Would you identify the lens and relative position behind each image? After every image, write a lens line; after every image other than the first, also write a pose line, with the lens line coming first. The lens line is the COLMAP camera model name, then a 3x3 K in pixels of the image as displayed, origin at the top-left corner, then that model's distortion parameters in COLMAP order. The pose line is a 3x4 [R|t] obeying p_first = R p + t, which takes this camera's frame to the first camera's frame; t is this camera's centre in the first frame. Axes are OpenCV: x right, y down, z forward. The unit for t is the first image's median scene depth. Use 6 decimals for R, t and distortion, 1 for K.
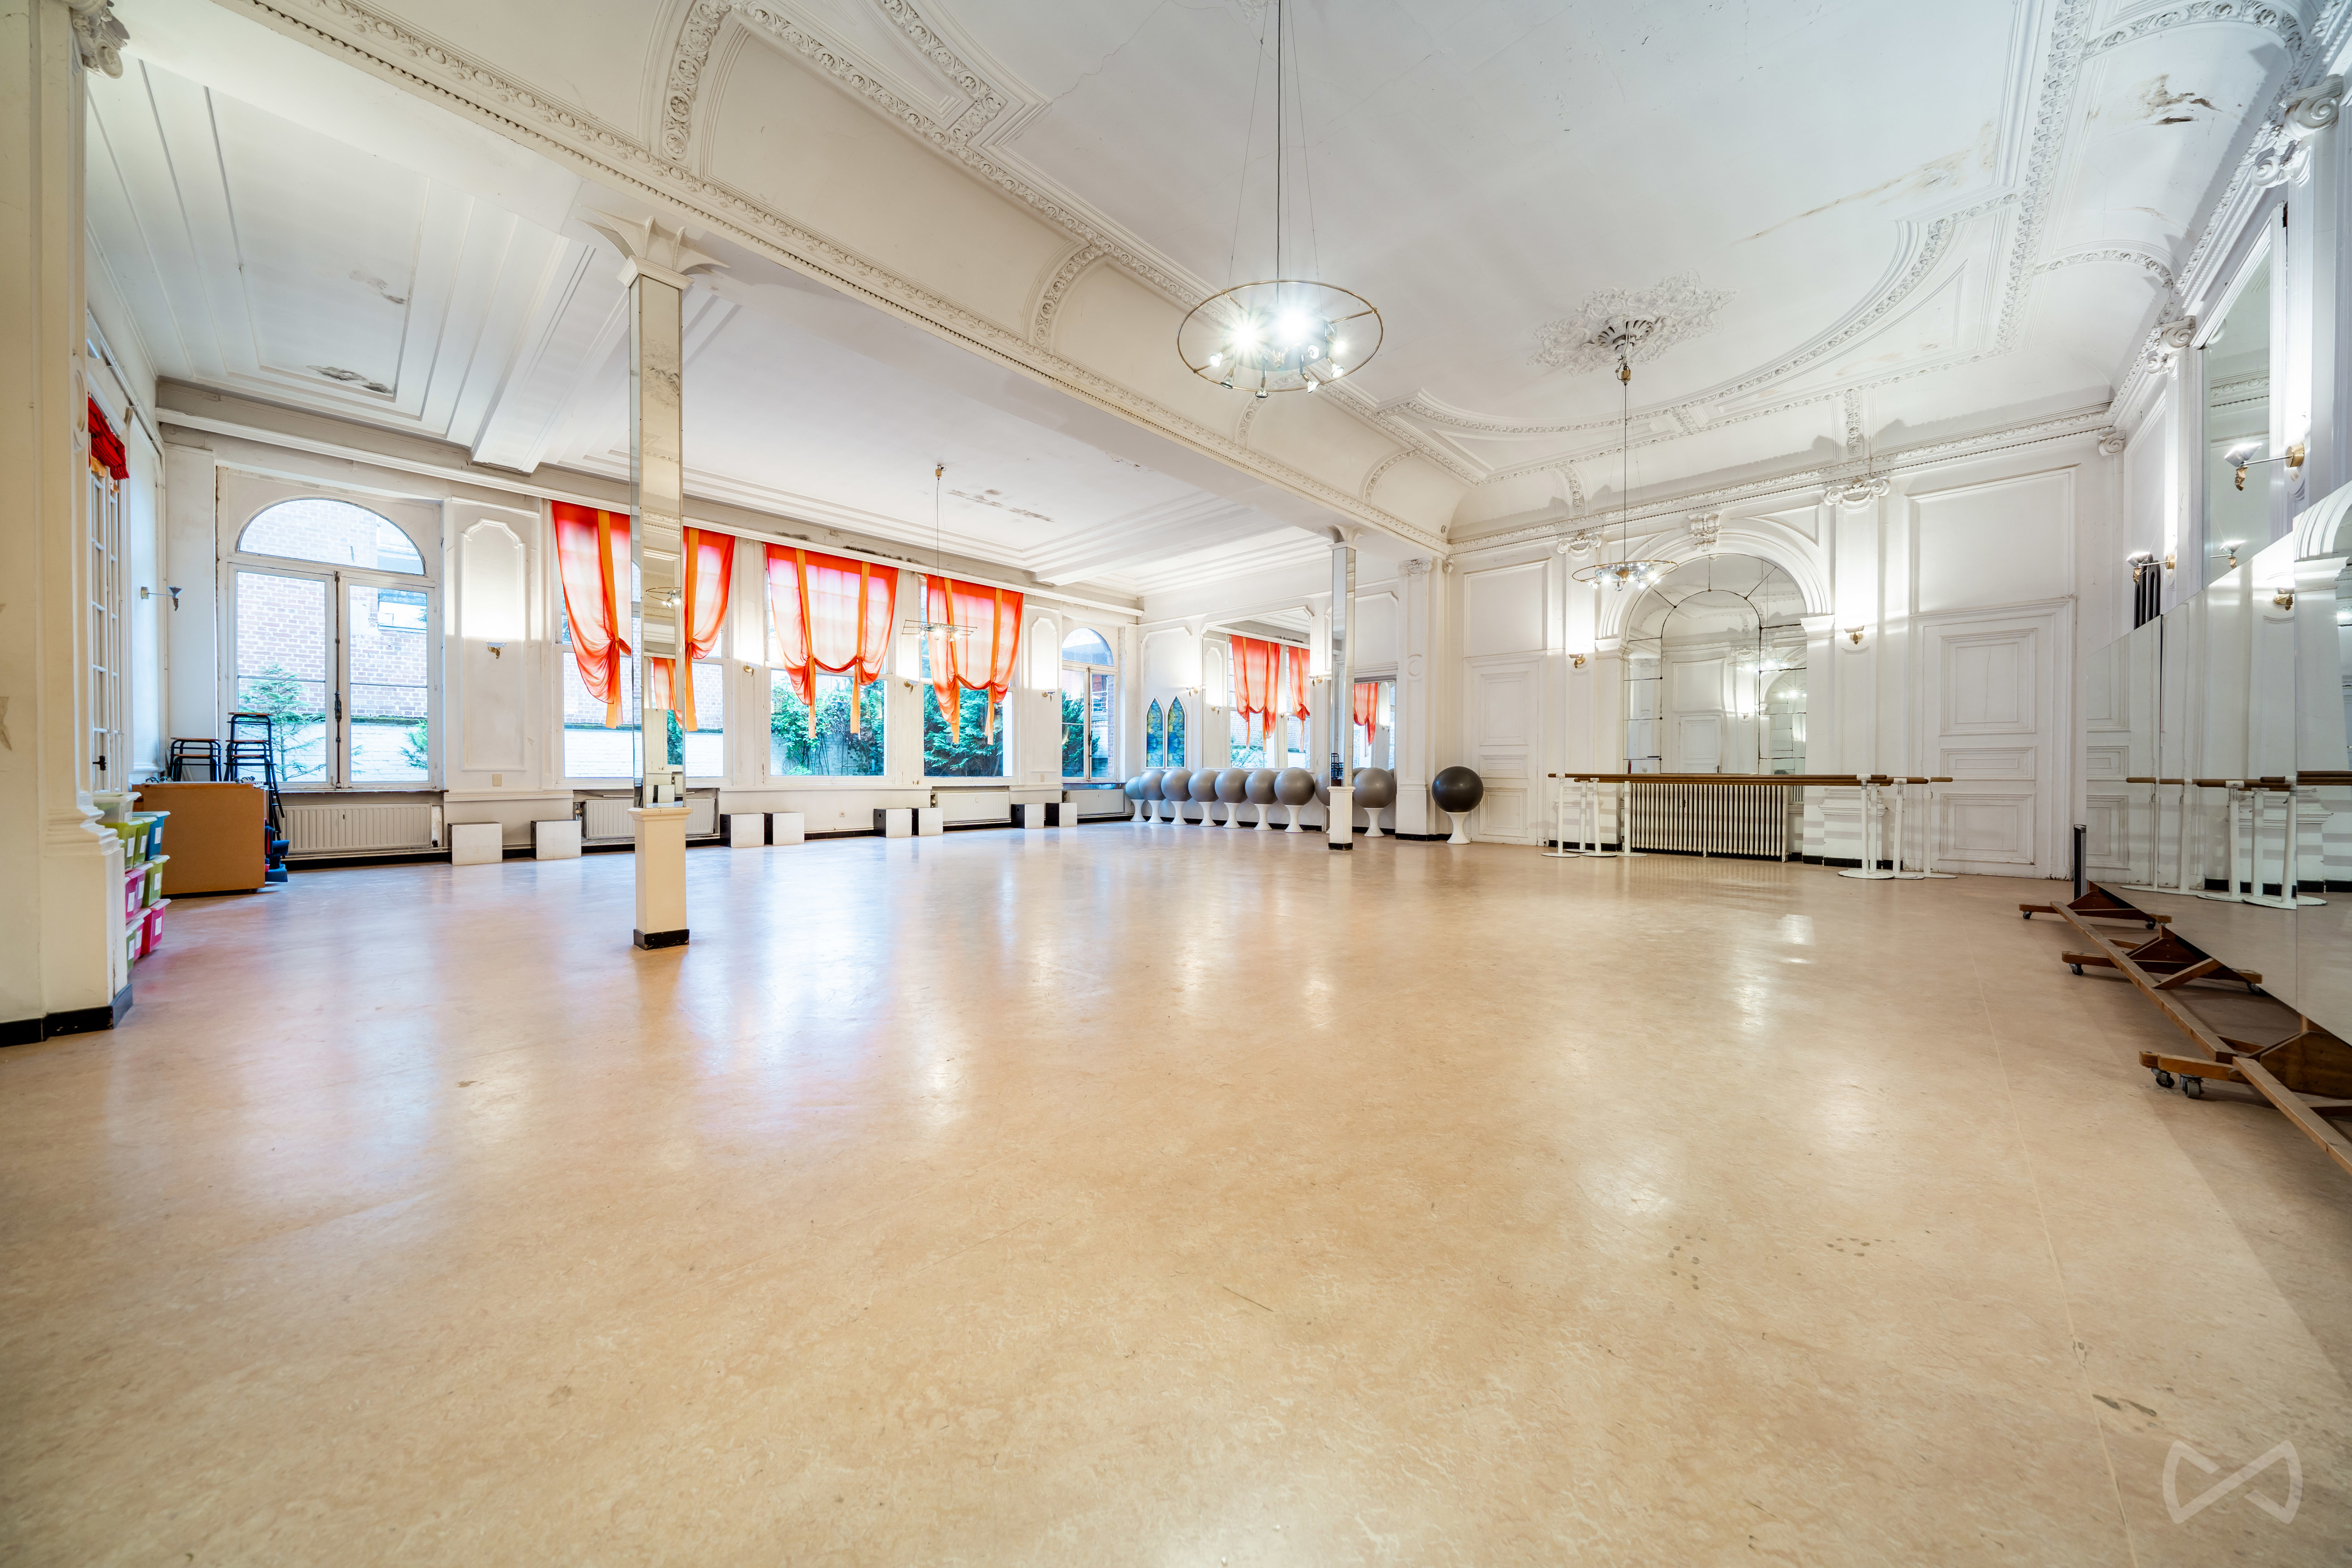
lens RADIAL K [[801.3, 0, 1183.2], [0, 801.3, 783.7], [0, 0, 1]] dist [-0.000956, -0.000086]
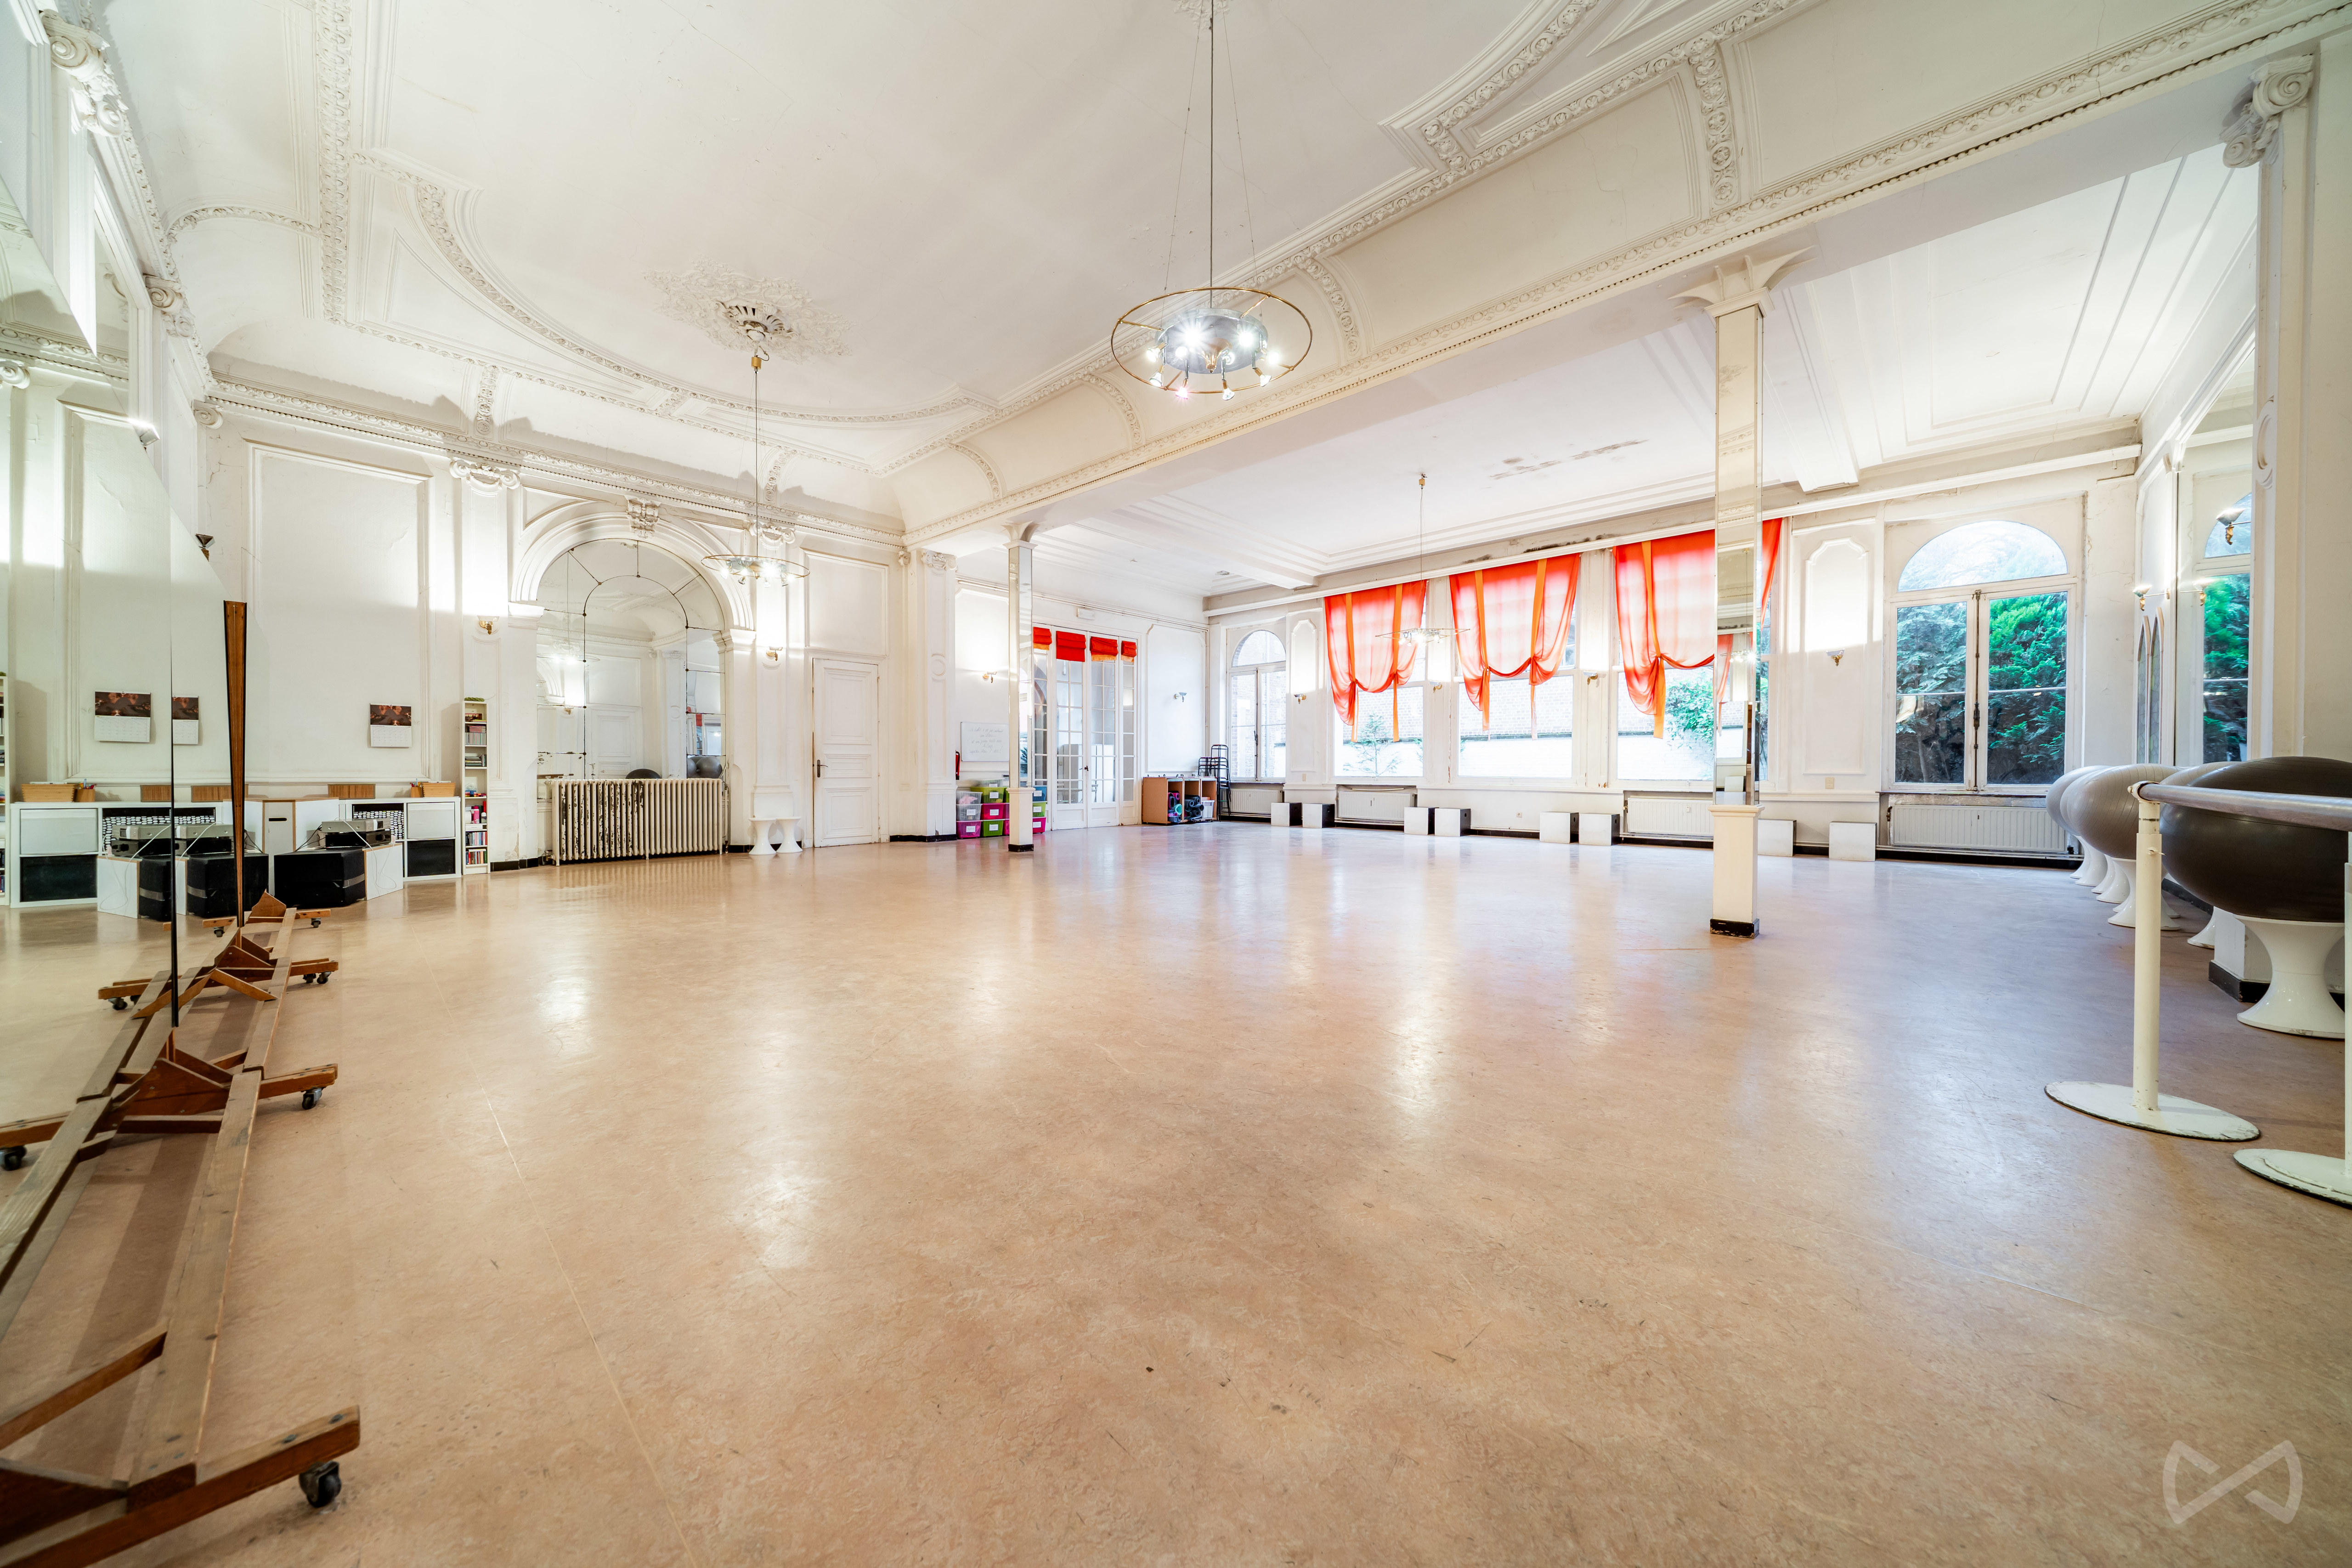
lens RADIAL K [[801.3, 0, 1250.4], [0, 801.3, 769.5], [0, 0, 1]] dist [-0.000956, -0.000086]
pose [[0.042539, -0.002308, -0.999092, 0.603563], [-0.018436, 0.999825, -0.003094, -0.010147], [0.998925, 0.018551, 0.042489, 0.637282]]
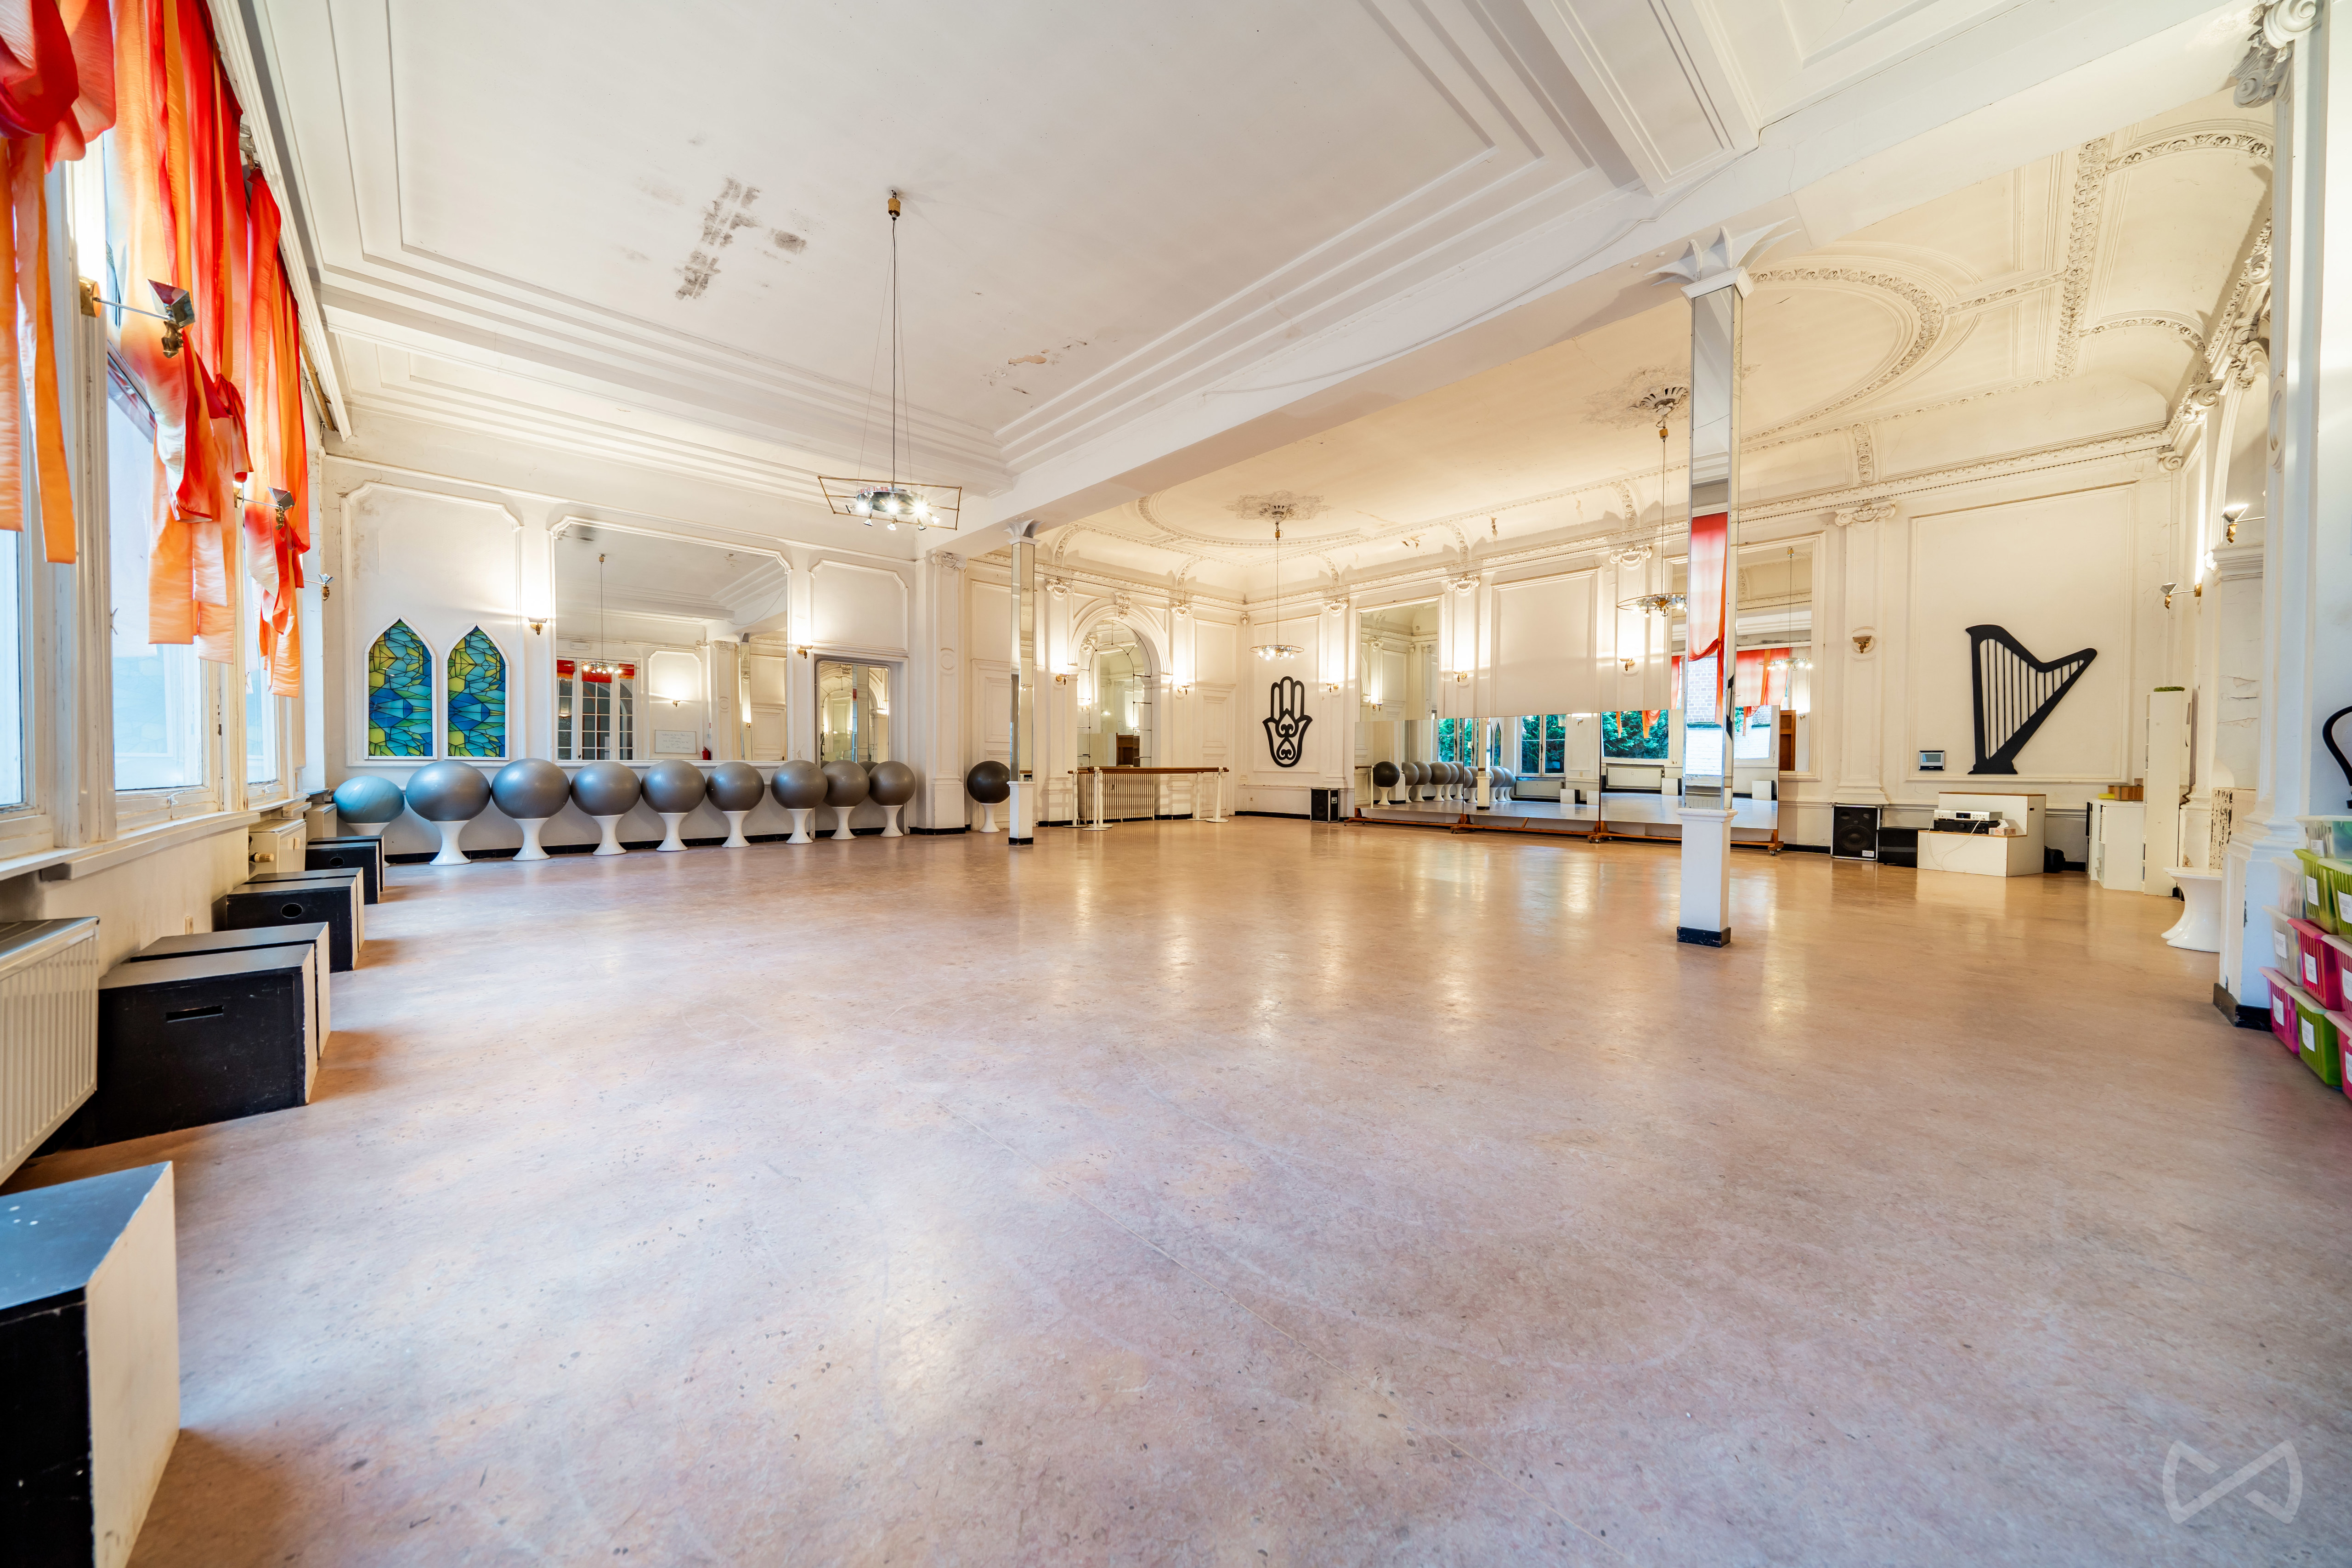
lens RADIAL K [[801.3, 0, 1179.5], [0, 801.3, 780.7], [0, 0, 1]] dist [-0.000956, -0.000086]
pose [[0.065611, -0.018229, 0.997679, -0.714925], [0.016606, 0.999715, 0.017174, -0.008956], [-0.997707, 0.015440, 0.065895, 0.670541]]
